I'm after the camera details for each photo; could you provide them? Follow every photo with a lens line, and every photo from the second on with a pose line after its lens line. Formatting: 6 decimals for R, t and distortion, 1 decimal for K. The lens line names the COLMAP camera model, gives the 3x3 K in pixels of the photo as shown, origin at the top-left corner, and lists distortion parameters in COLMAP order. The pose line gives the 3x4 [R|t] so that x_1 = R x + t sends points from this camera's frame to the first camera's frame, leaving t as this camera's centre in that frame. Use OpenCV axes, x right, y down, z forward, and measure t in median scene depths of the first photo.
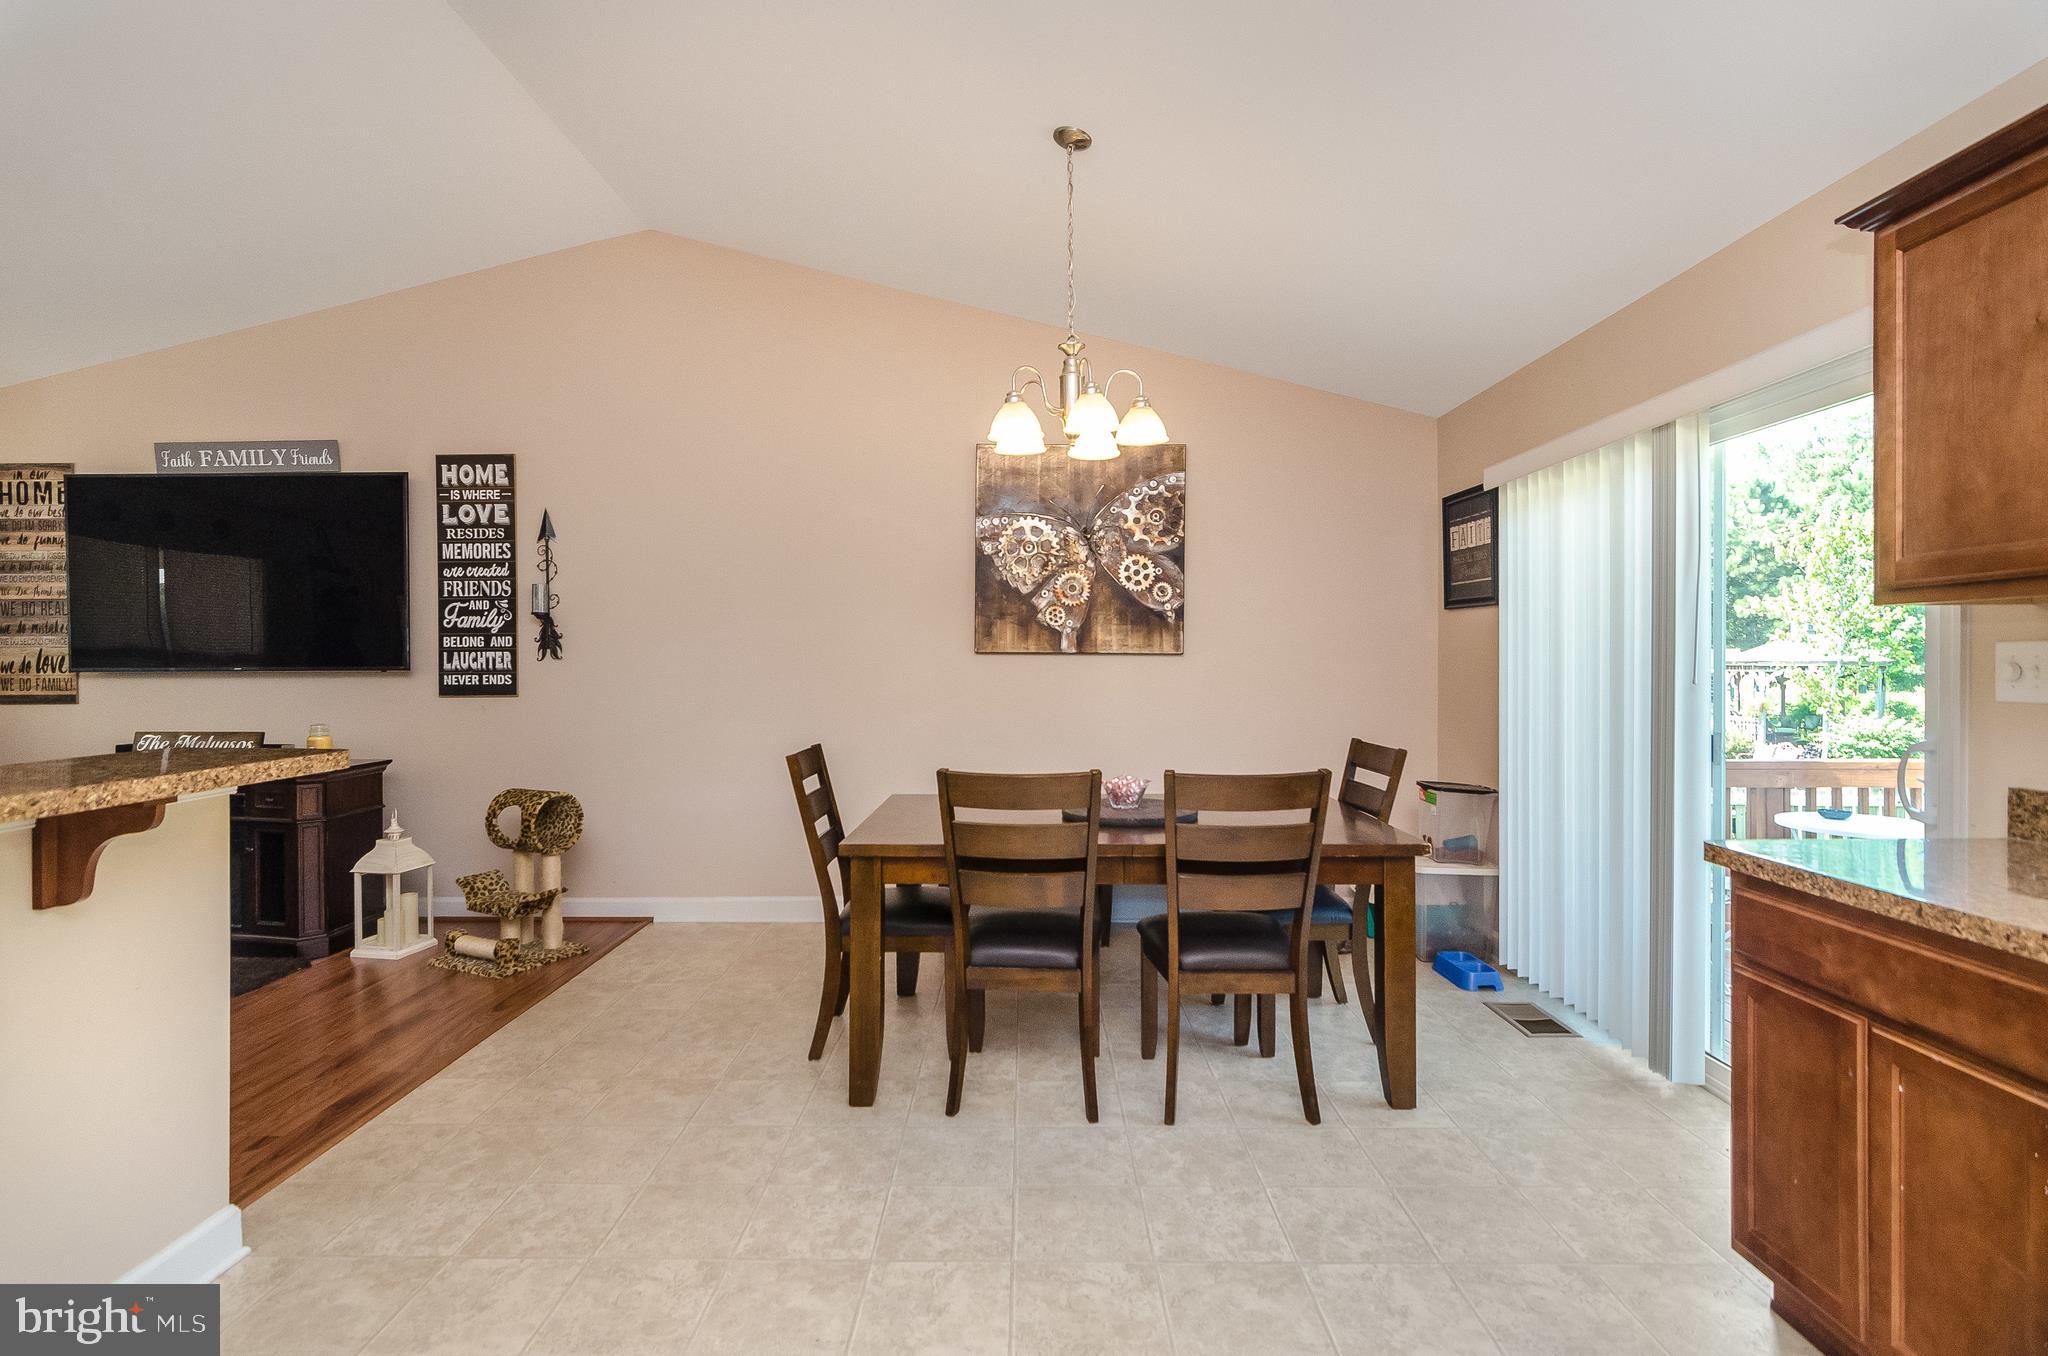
lens RADIAL K [[992.4, 0, 1011.3], [0, 992.4, 660.1], [0, 0, 1]] dist [0.000546, 0.000221]
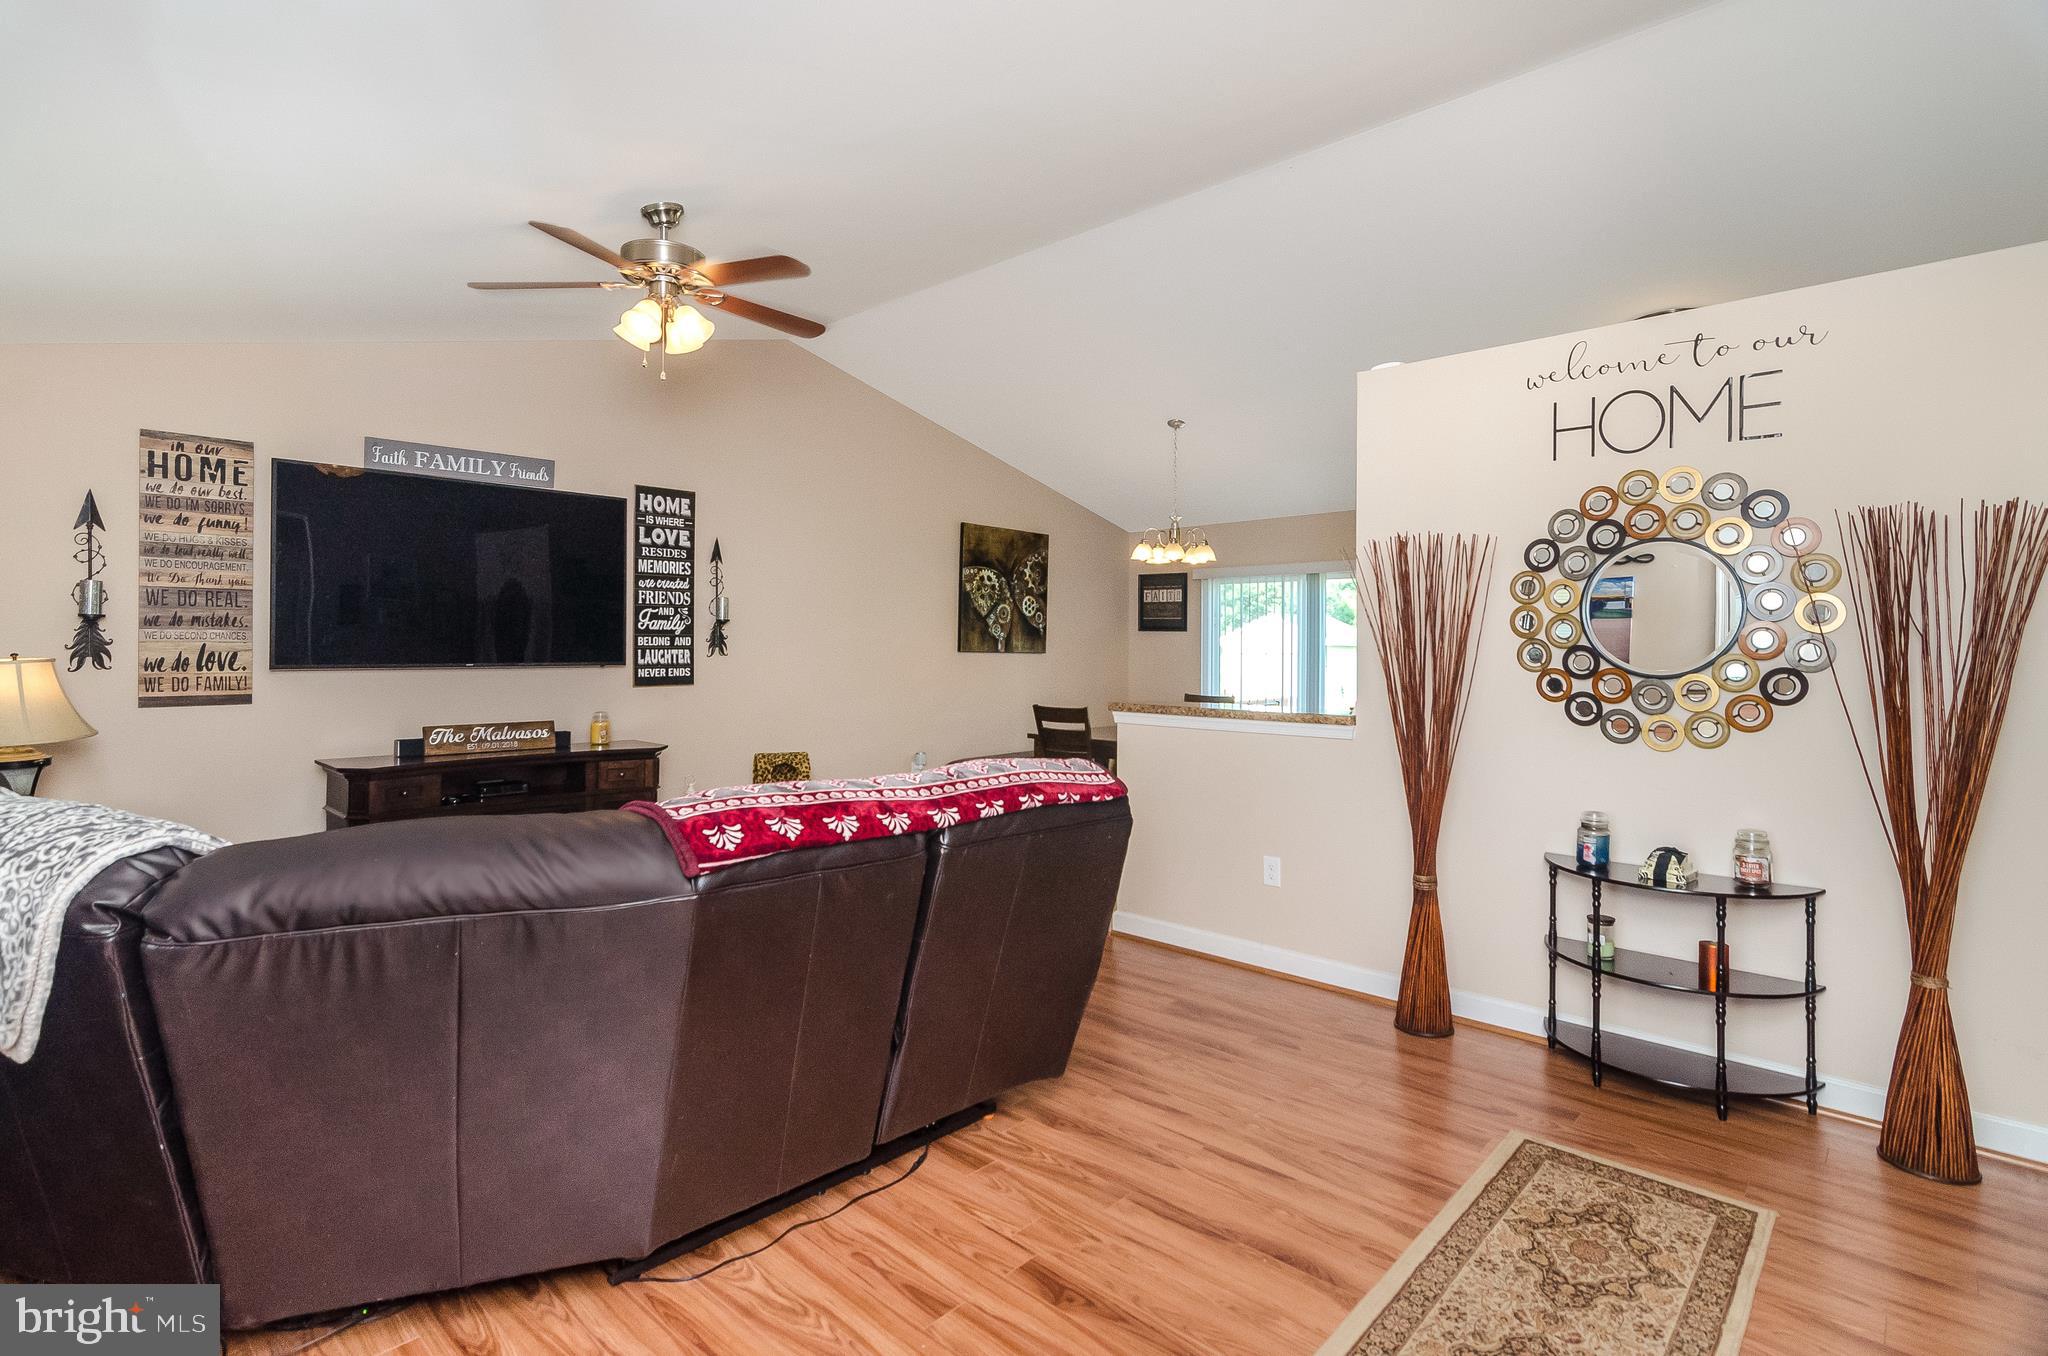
lens RADIAL K [[992.4, 0, 1011.3], [0, 992.4, 660.1], [0, 0, 1]] dist [0.000546, 0.000221]
pose [[0.672960, -0.003435, 0.739671, -1.157313], [-0.011939, 0.999809, 0.015505, -0.019427], [-0.739583, -0.019265, 0.672790, -0.141666]]
